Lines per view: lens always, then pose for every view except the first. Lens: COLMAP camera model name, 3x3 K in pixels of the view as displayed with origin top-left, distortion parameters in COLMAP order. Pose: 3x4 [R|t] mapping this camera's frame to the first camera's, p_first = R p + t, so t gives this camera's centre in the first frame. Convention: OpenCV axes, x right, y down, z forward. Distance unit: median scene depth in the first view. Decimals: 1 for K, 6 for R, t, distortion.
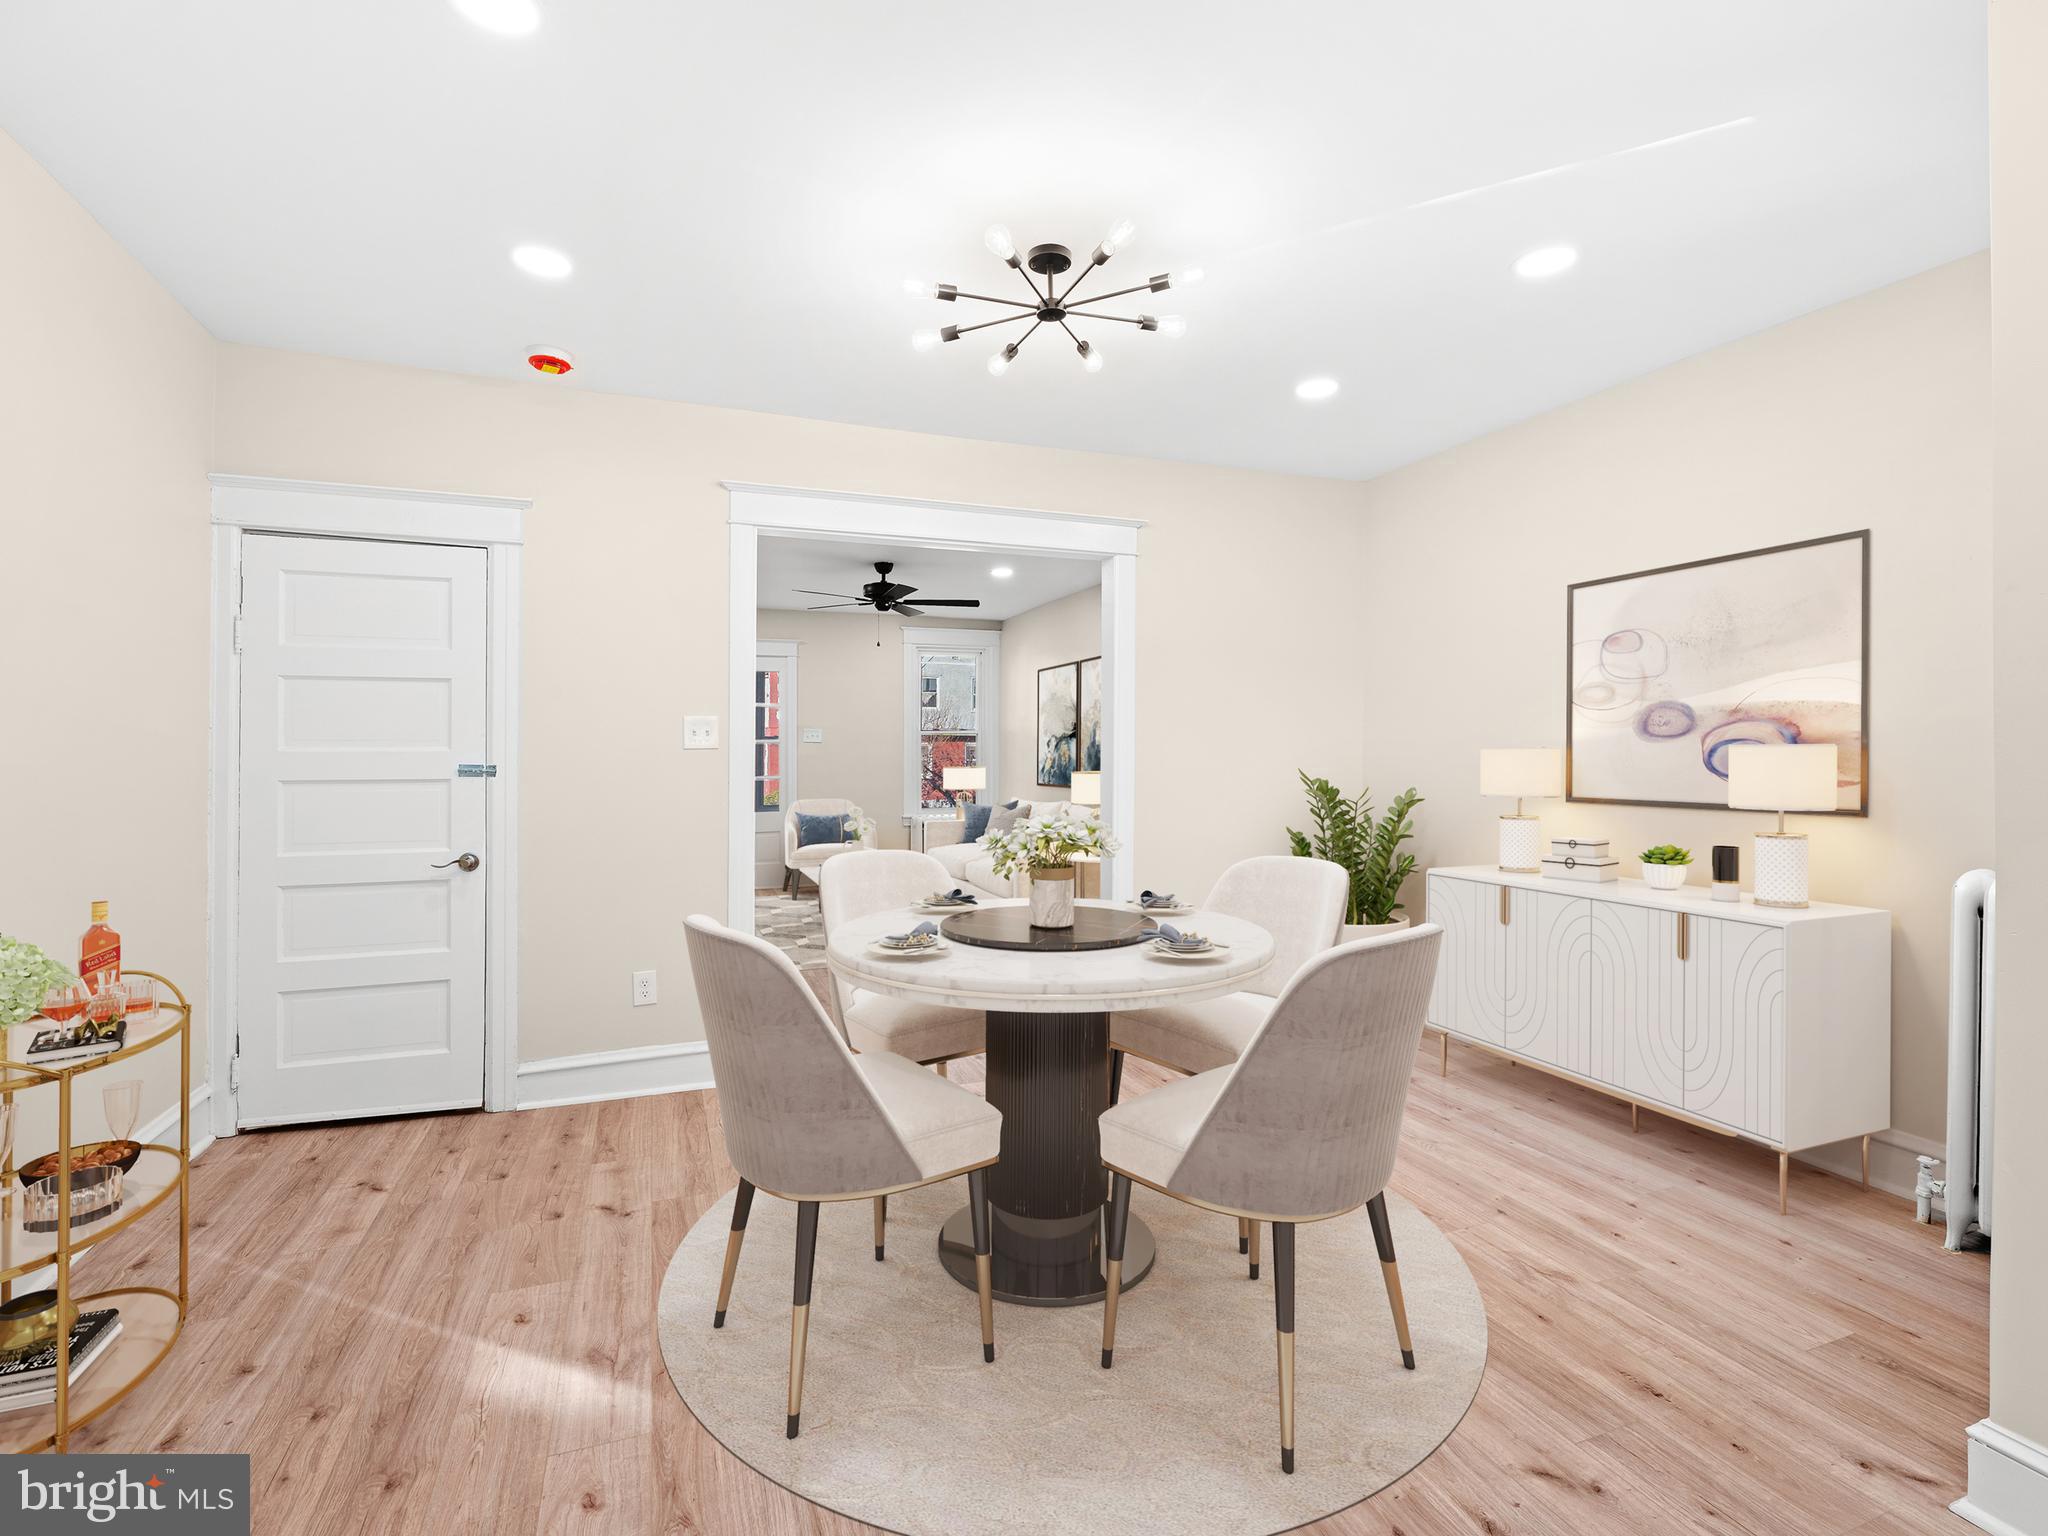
lens RADIAL K [[924.4, 0, 986.2], [0, 924.4, 733.7], [0, 0, 1]] dist [-0.001597, -0.000436]
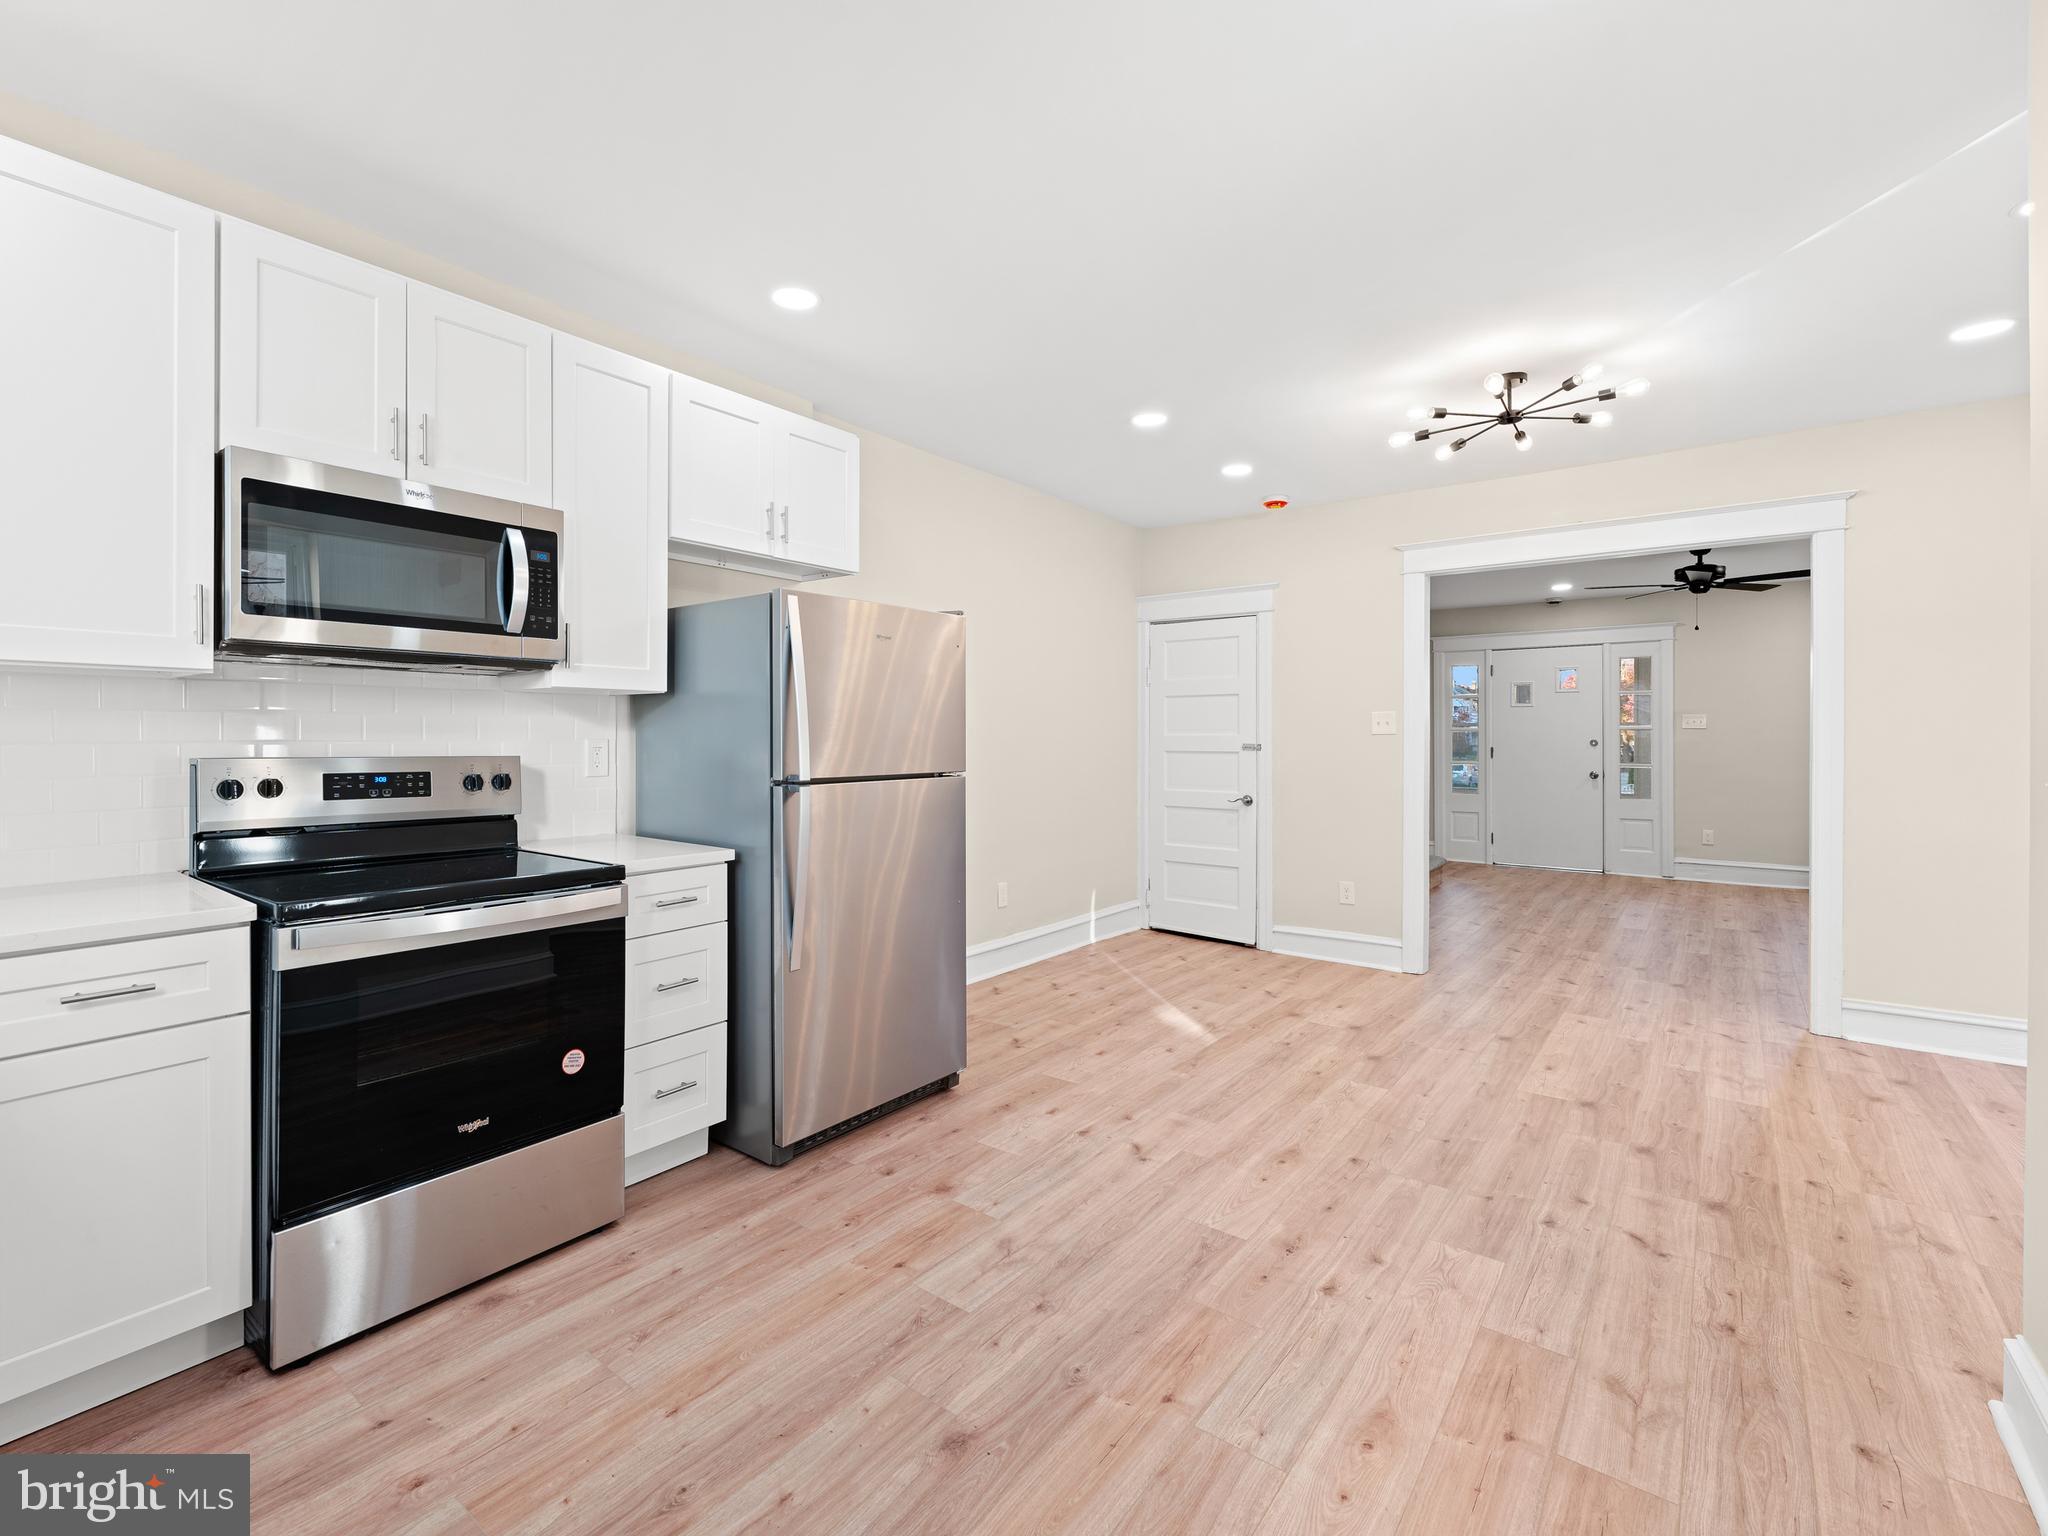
lens RADIAL K [[924.4, 0, 986.2], [0, 924.4, 733.7], [0, 0, 1]] dist [-0.001597, -0.000436]
pose [[0.521499, 0.001780, -0.853250, 0.647998], [0.011889, 0.999886, 0.009352, -0.006588], [0.853169, -0.015021, 0.521418, -0.303720]]
